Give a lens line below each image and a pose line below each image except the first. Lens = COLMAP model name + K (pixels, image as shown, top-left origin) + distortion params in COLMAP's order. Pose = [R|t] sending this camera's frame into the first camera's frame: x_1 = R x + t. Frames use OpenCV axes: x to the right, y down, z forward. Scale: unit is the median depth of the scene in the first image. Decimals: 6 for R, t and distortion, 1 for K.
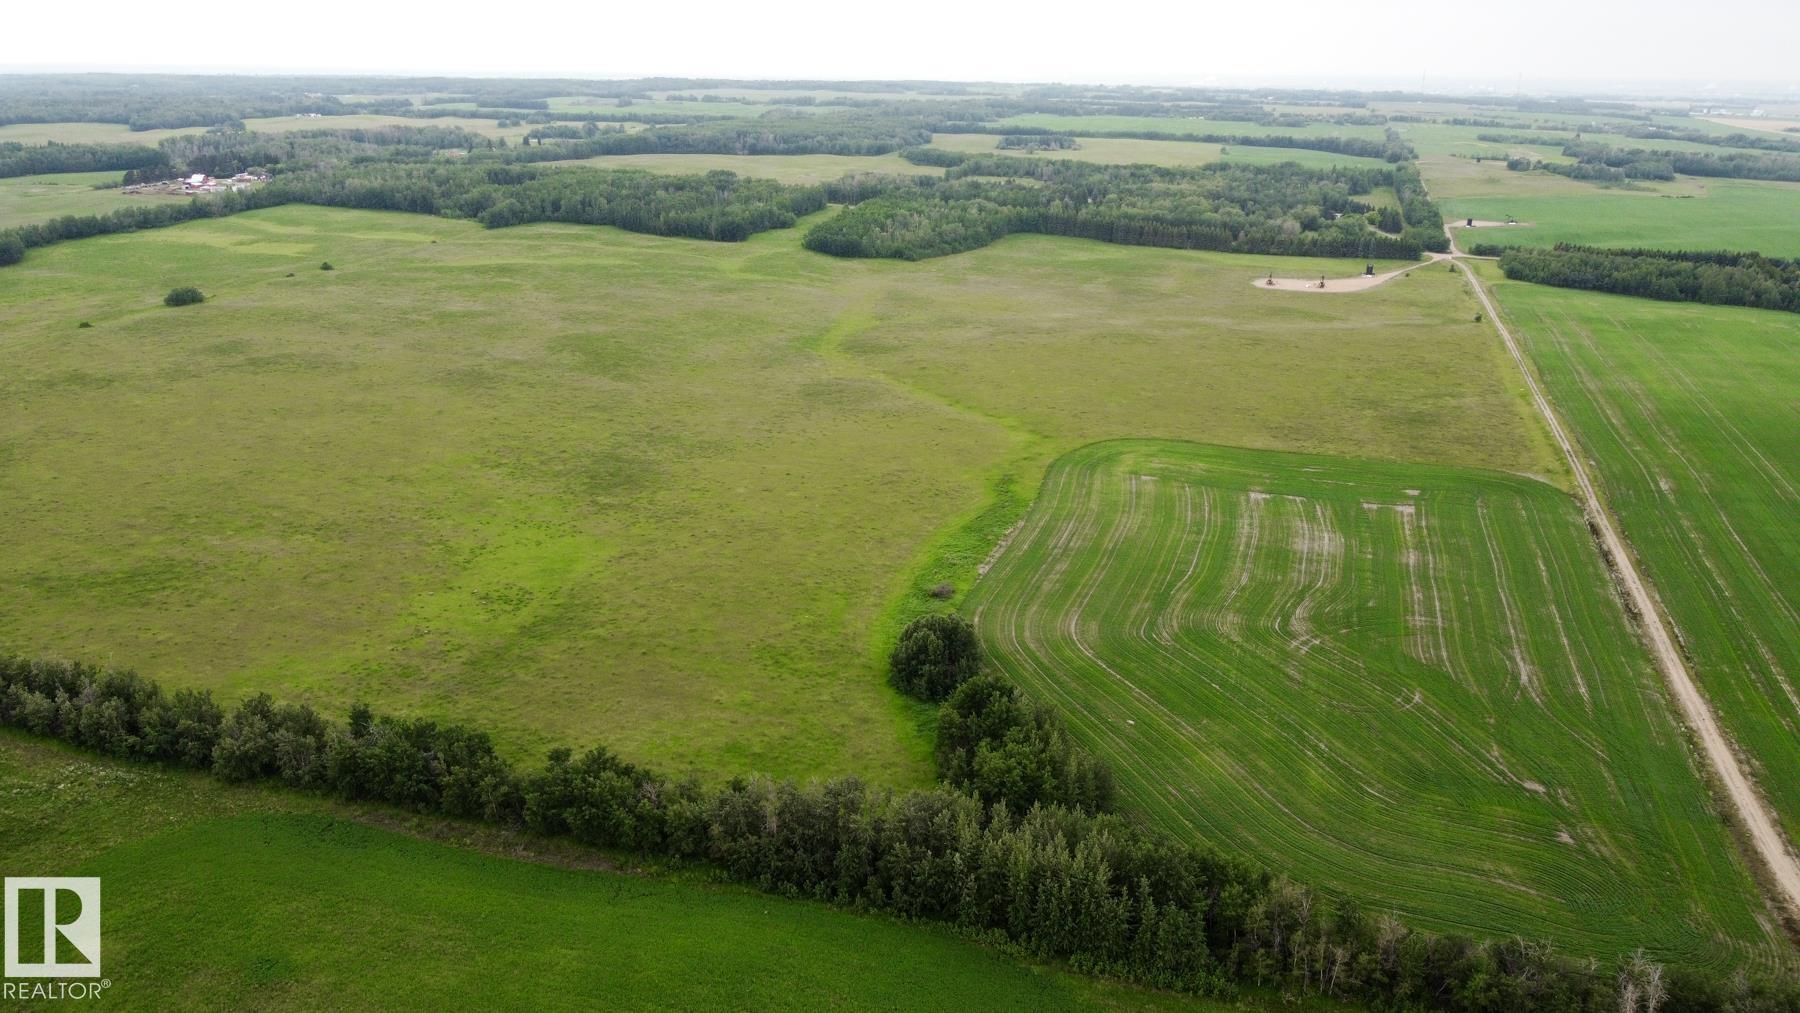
lens RADIAL K [[1356.2, 0, 900.0], [0, 1356.2, 506.5], [0, 0, 1]] dist [-0.001547, -0.005755]
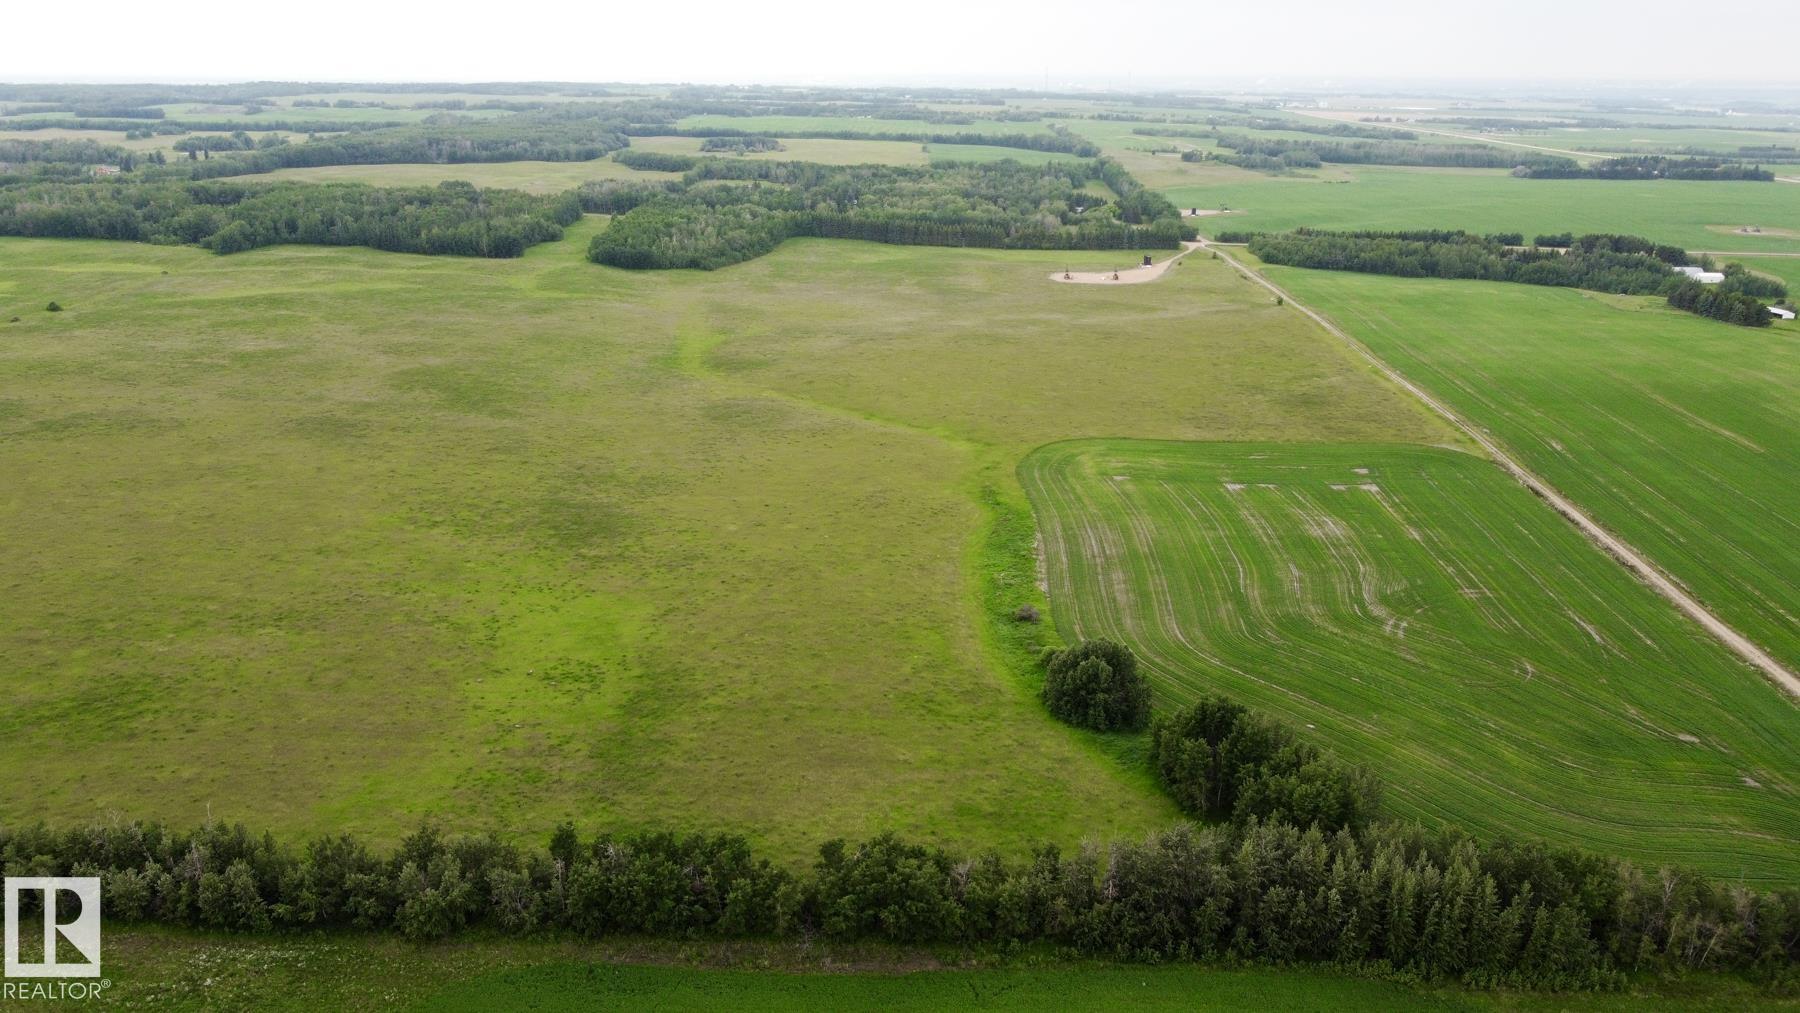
lens RADIAL K [[1356.2, 0, 900.0], [0, 1356.2, 506.5], [0, 0, 1]] dist [-0.001547, -0.005755]
pose [[0.962698, -0.087484, 0.256044, -0.123179], [0.087516, 0.996099, 0.011293, -0.013514], [-0.256033, 0.011536, 0.966599, 0.037715]]
